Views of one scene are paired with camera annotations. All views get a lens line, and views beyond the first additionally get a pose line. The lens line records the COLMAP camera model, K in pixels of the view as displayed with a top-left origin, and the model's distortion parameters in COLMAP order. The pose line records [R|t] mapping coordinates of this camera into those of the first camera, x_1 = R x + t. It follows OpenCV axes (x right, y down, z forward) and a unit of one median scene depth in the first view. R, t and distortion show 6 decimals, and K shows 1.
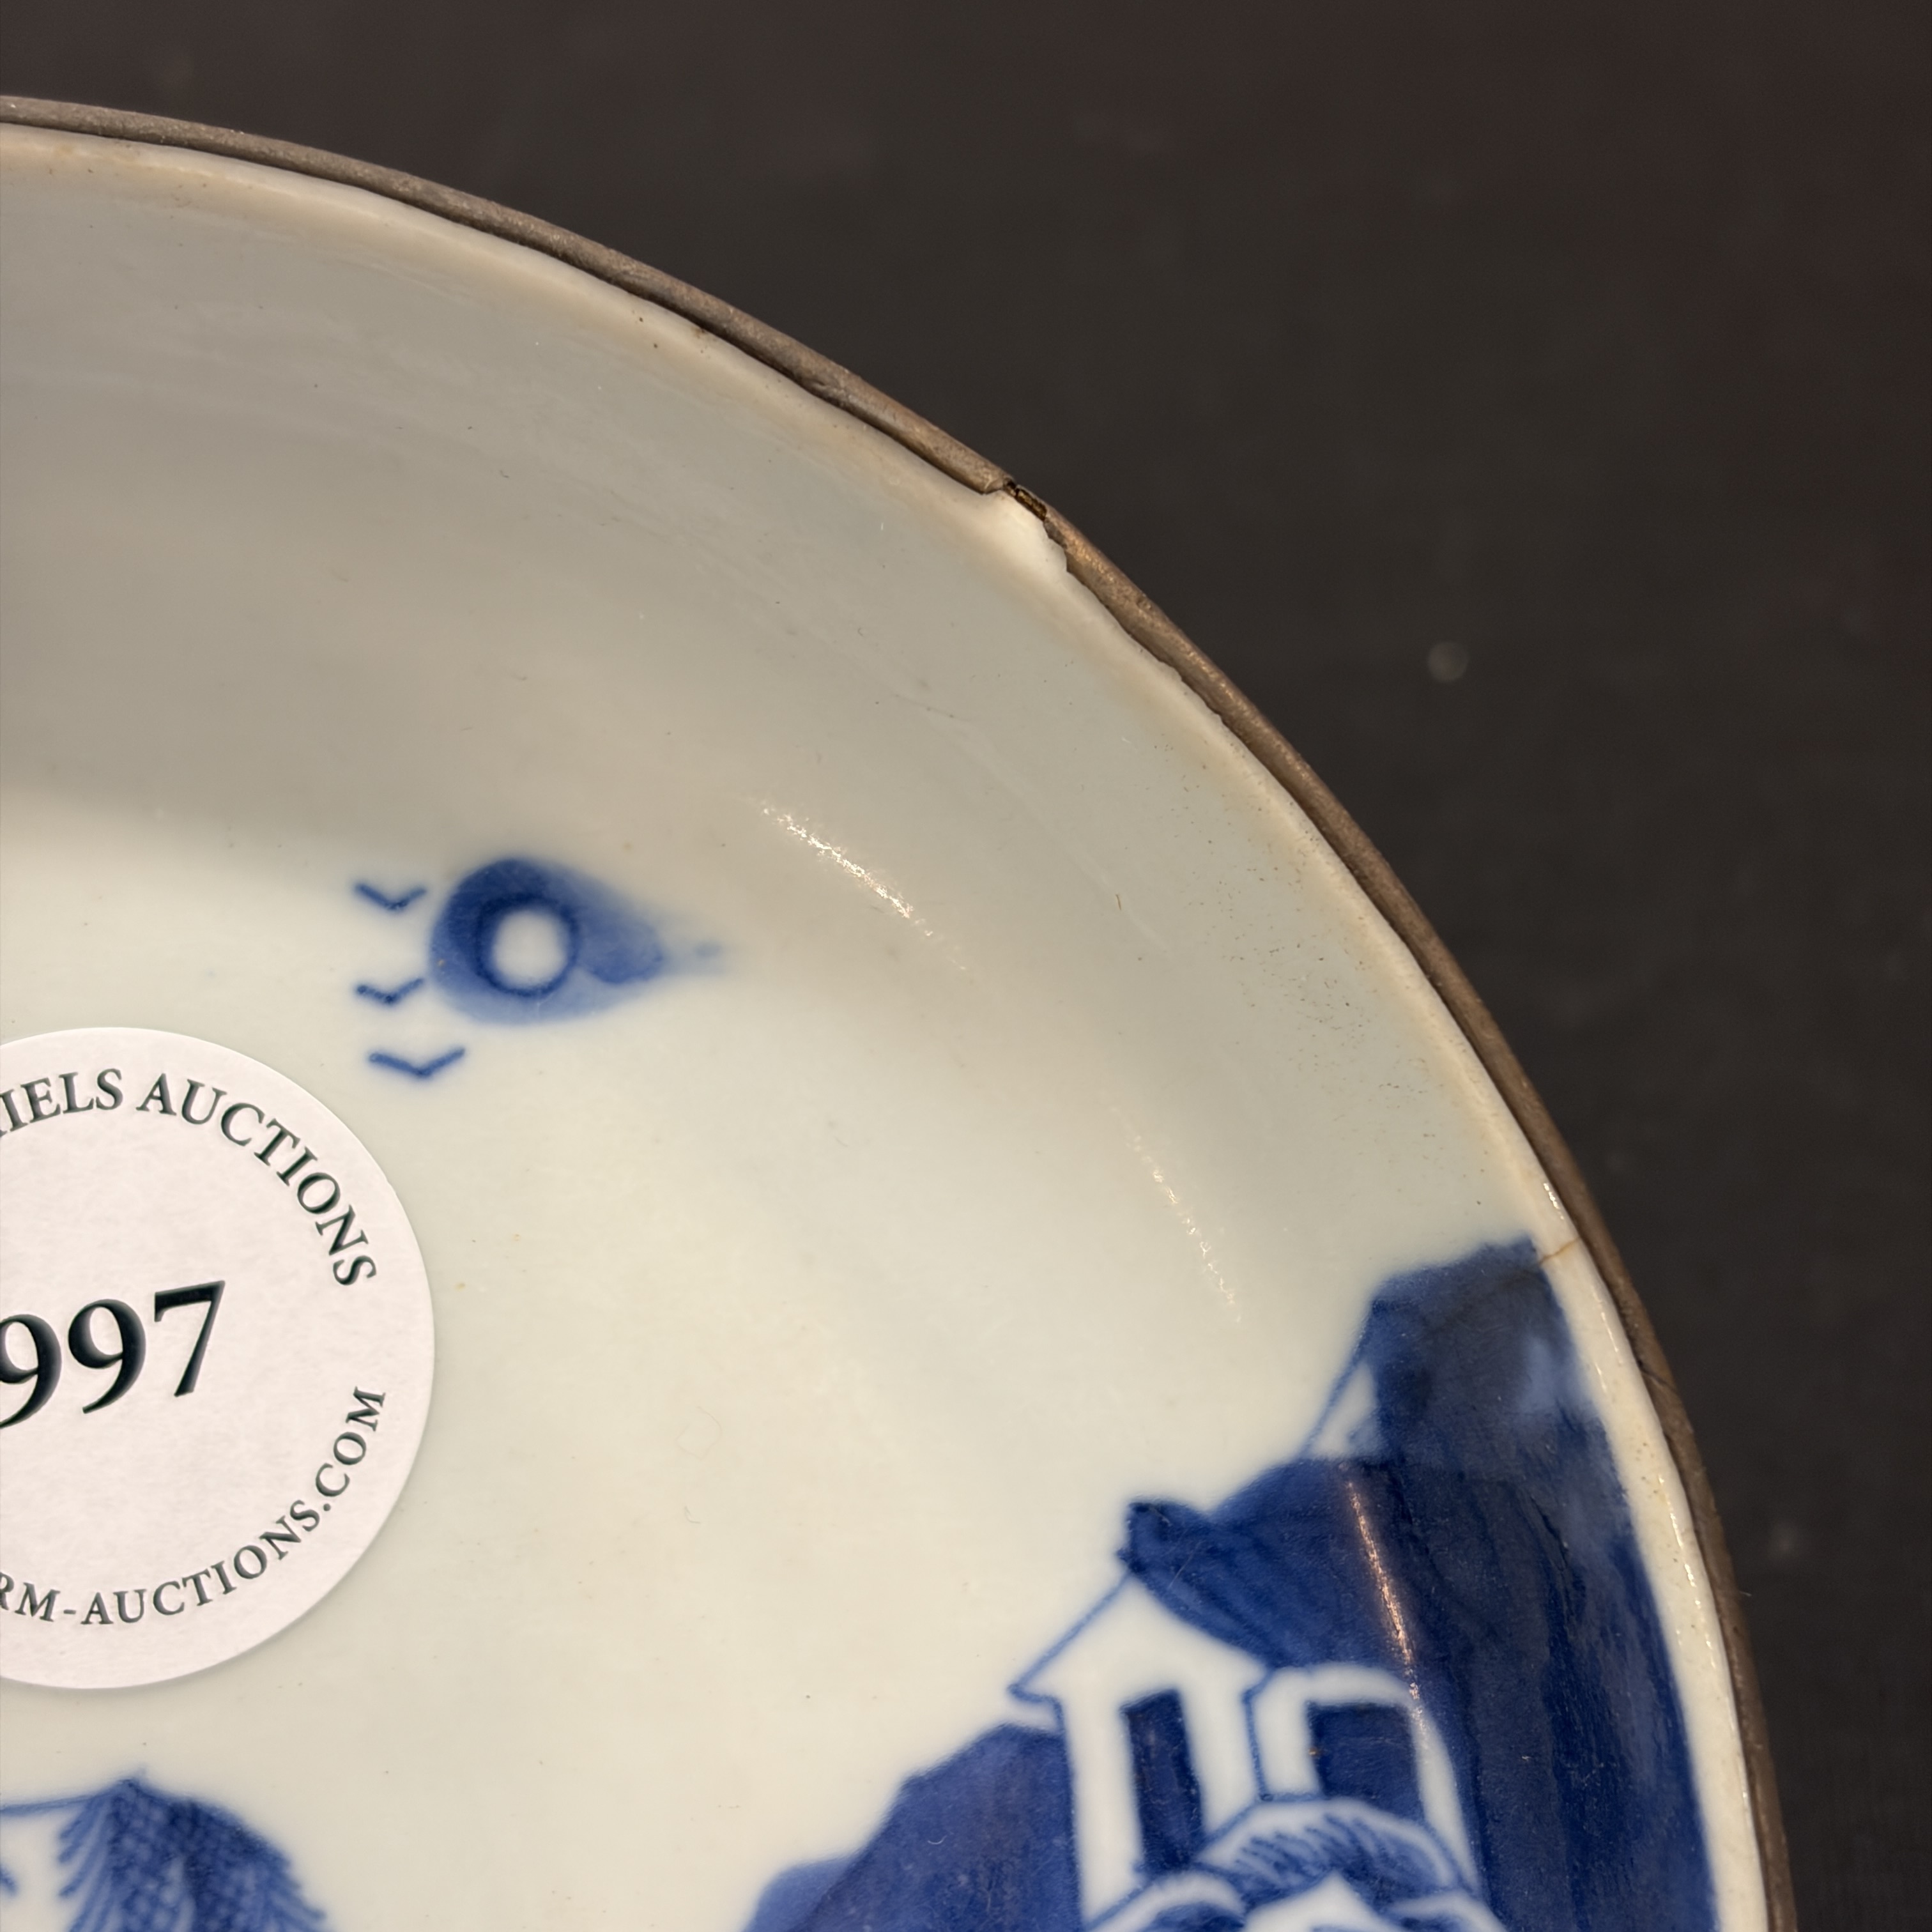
lens RADIAL K [[4032.3, 0, 945.8], [0, 4032.3, 1067.4], [0, 0, 1]] dist [0.130184, 0.000000]
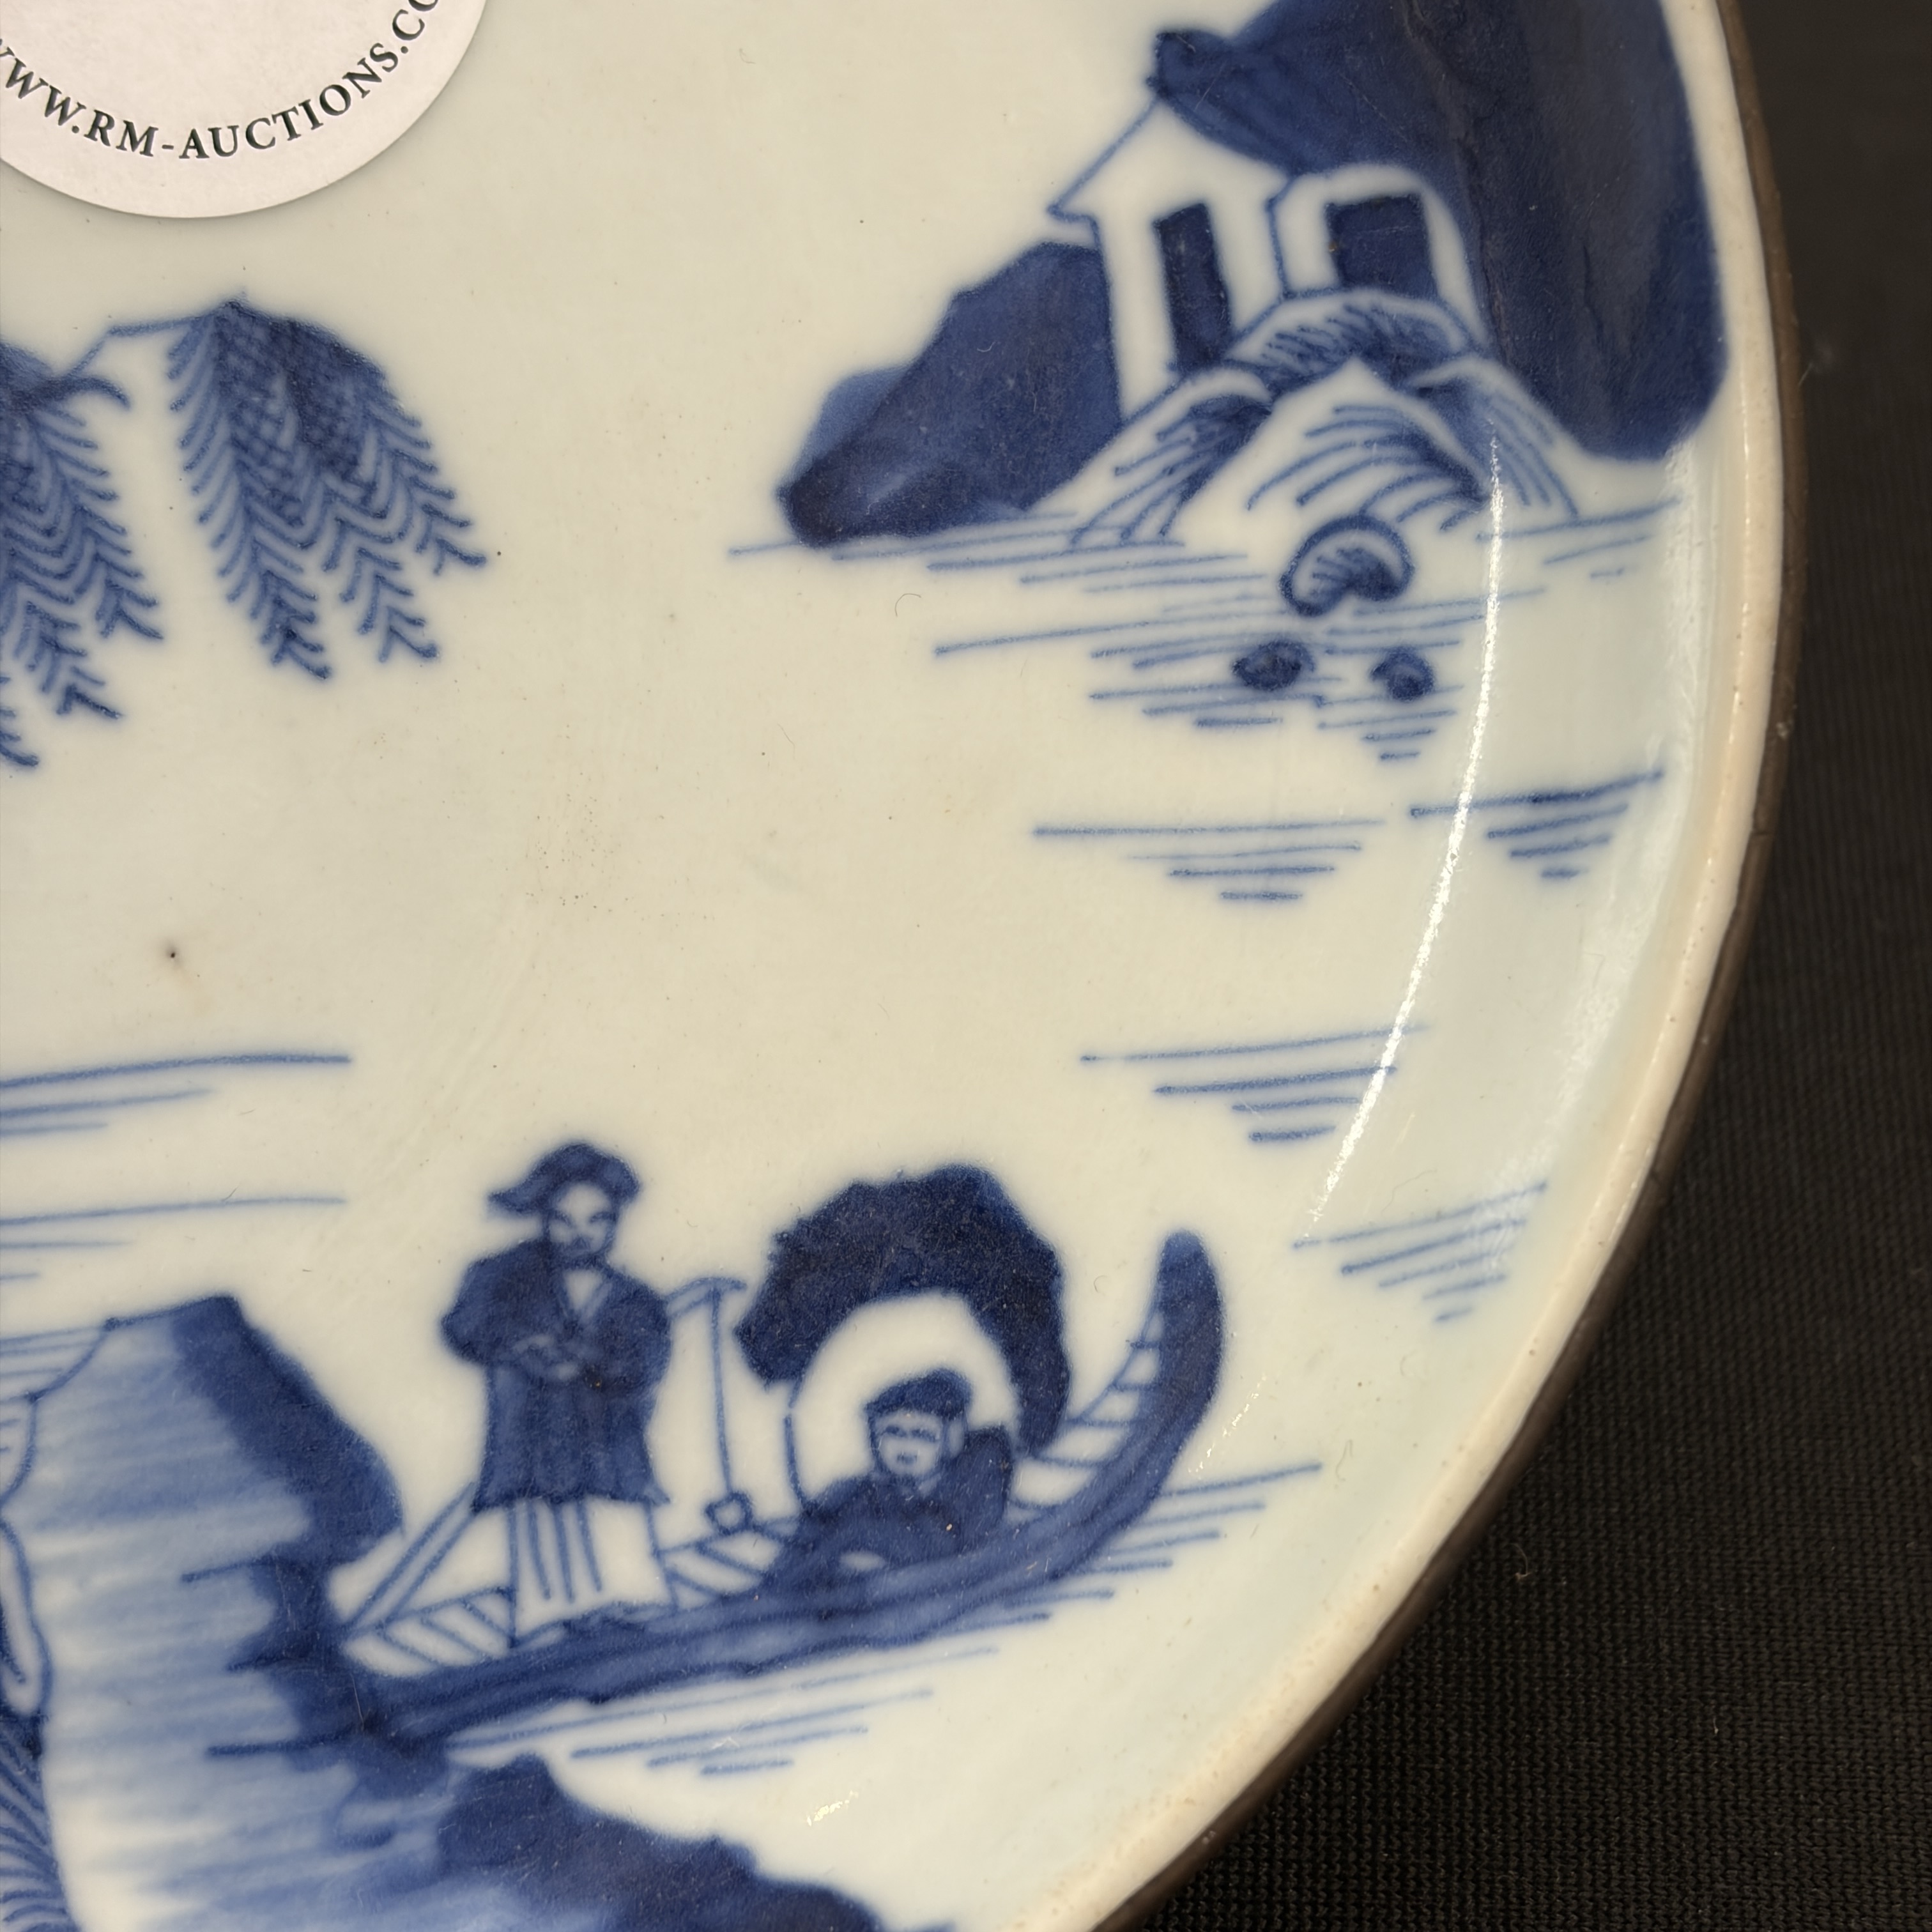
lens RADIAL K [[4032.3, 0, 952.6], [0, 4032.3, 981.7], [0, 0, 1]] dist [0.130184, 0.000000]
pose [[0.998961, -0.026977, 0.036741, -0.055170], [0.025549, 0.998921, 0.038795, 0.317656], [-0.037748, -0.037816, 0.998571, -0.082922]]
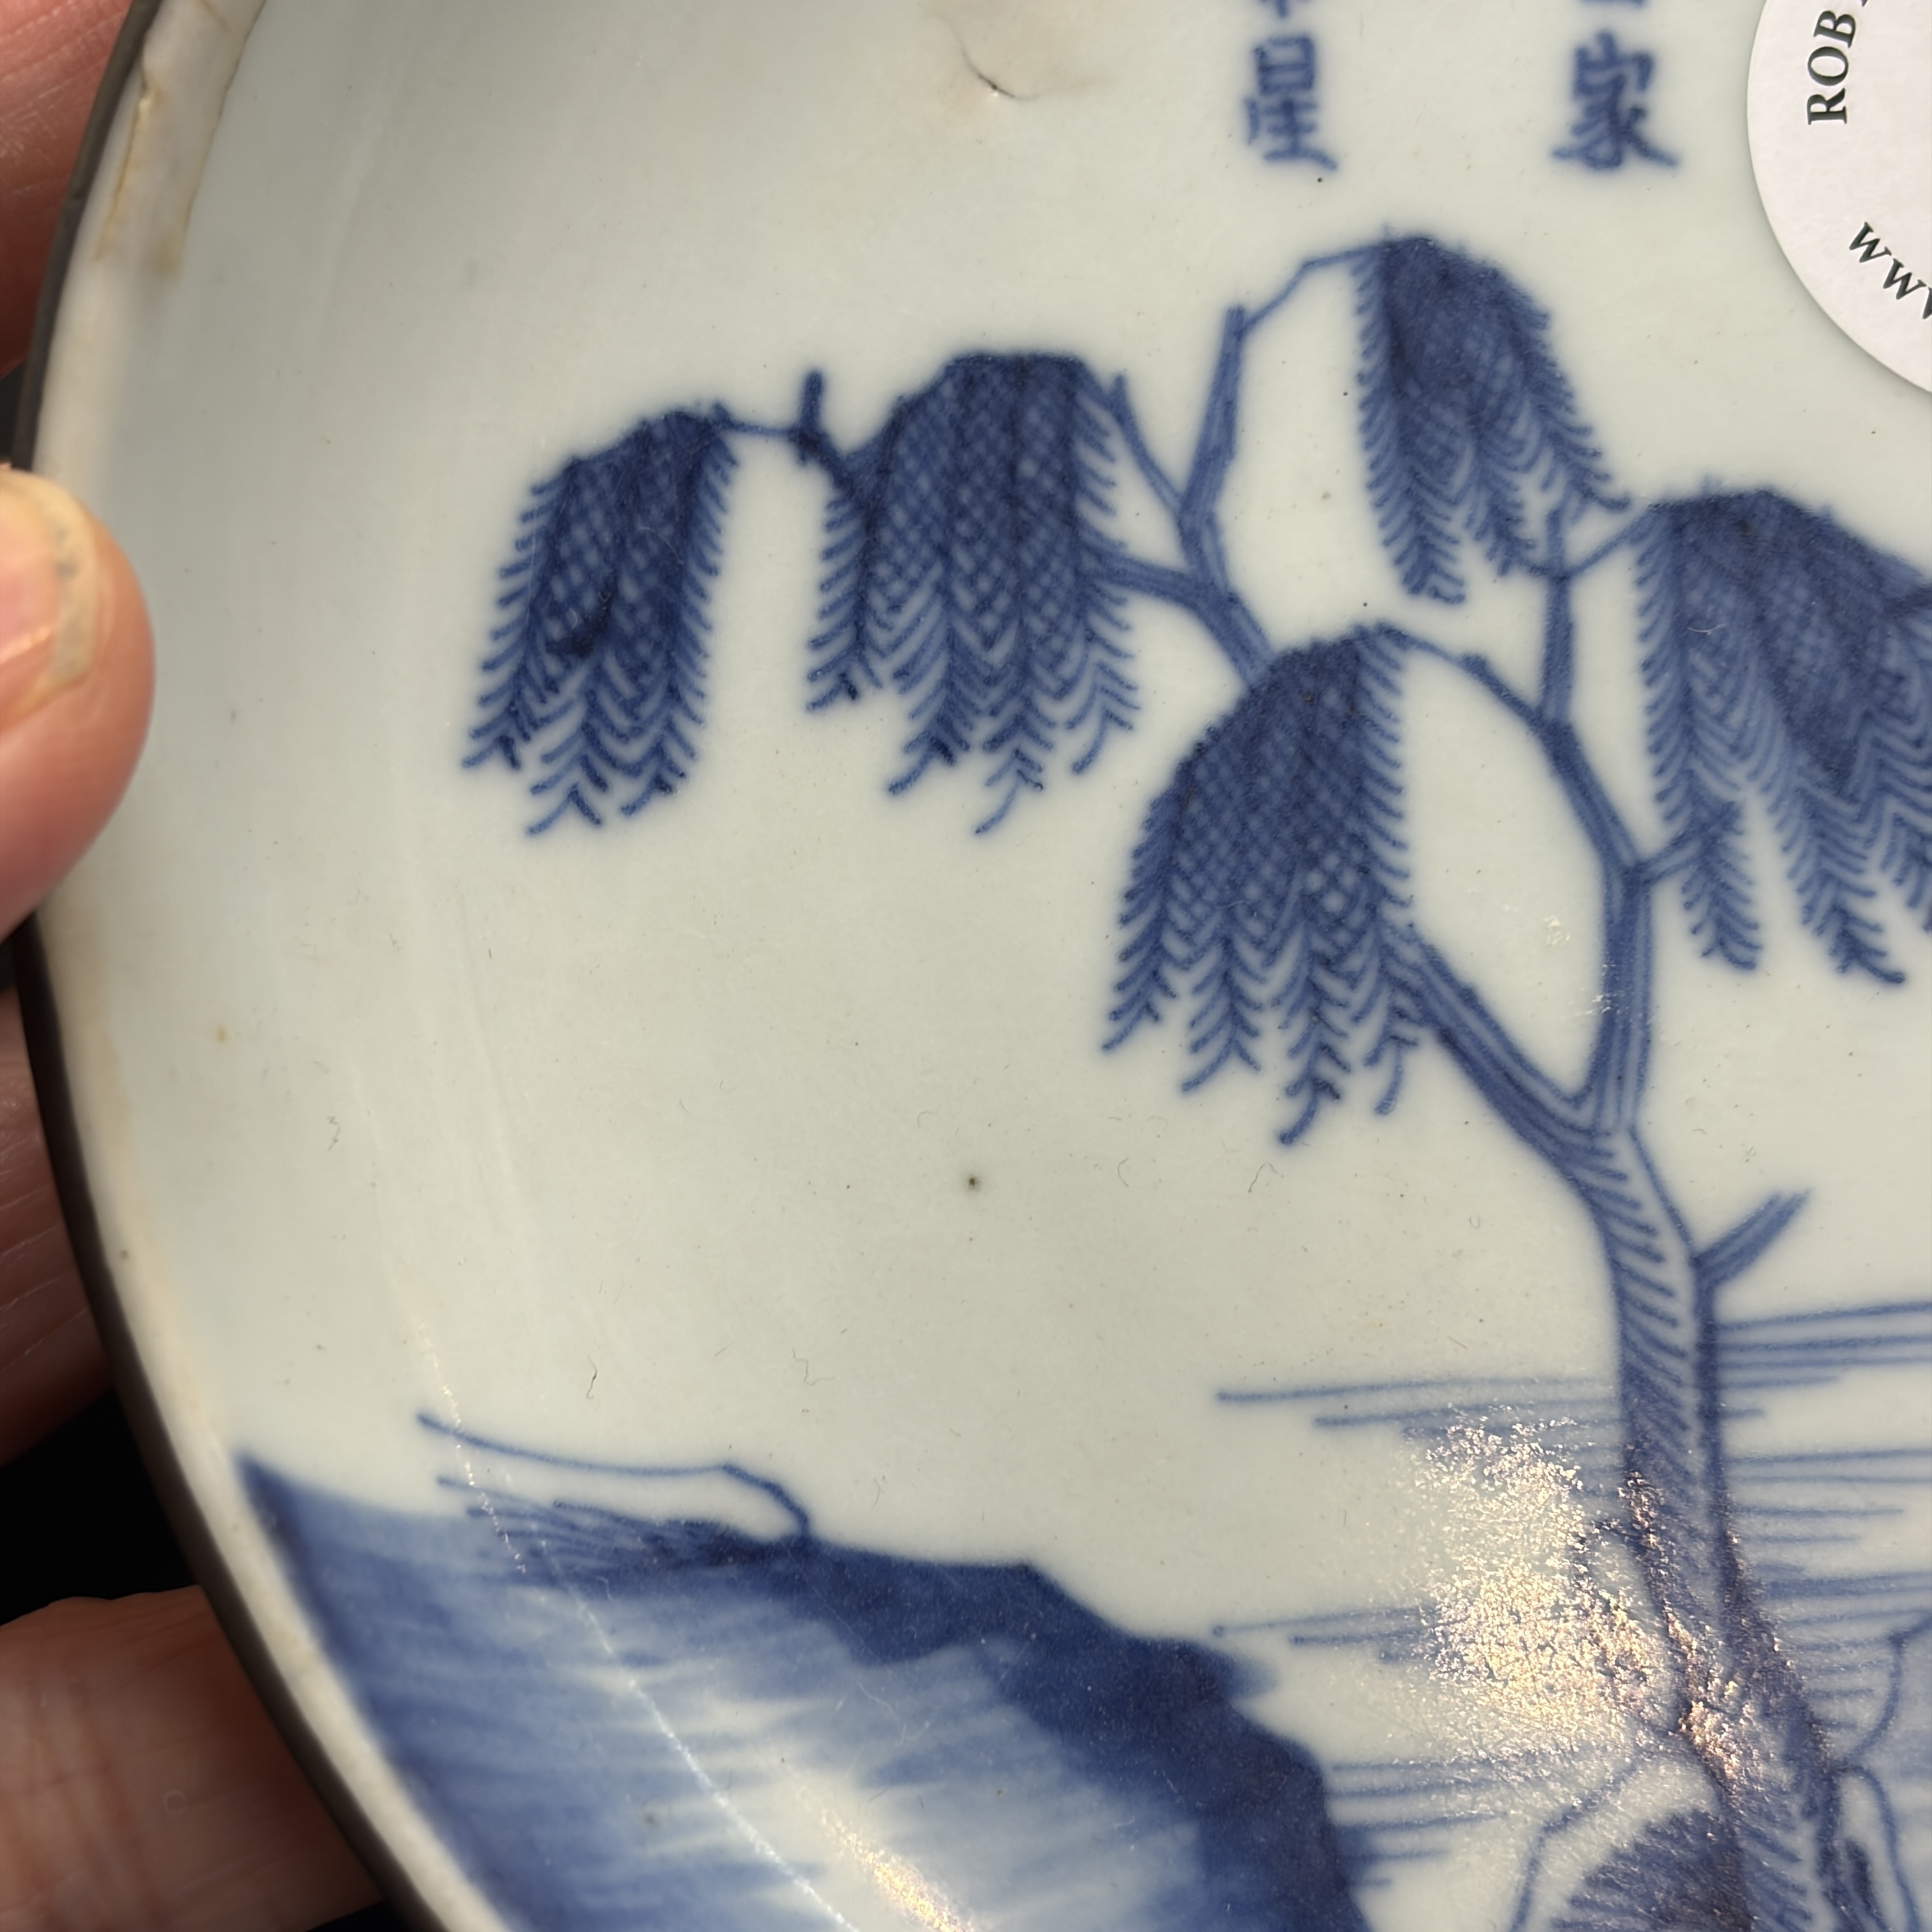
lens RADIAL K [[4032.3, 0, 966.3], [0, 4032.3, 1029.8], [0, 0, 1]] dist [0.130184, 0.000000]
pose [[0.999964, 0.008199, 0.002113, -0.493854], [-0.008190, 0.999958, -0.004008, 0.314308], [-0.002146, 0.003990, 0.999990, -0.038971]]
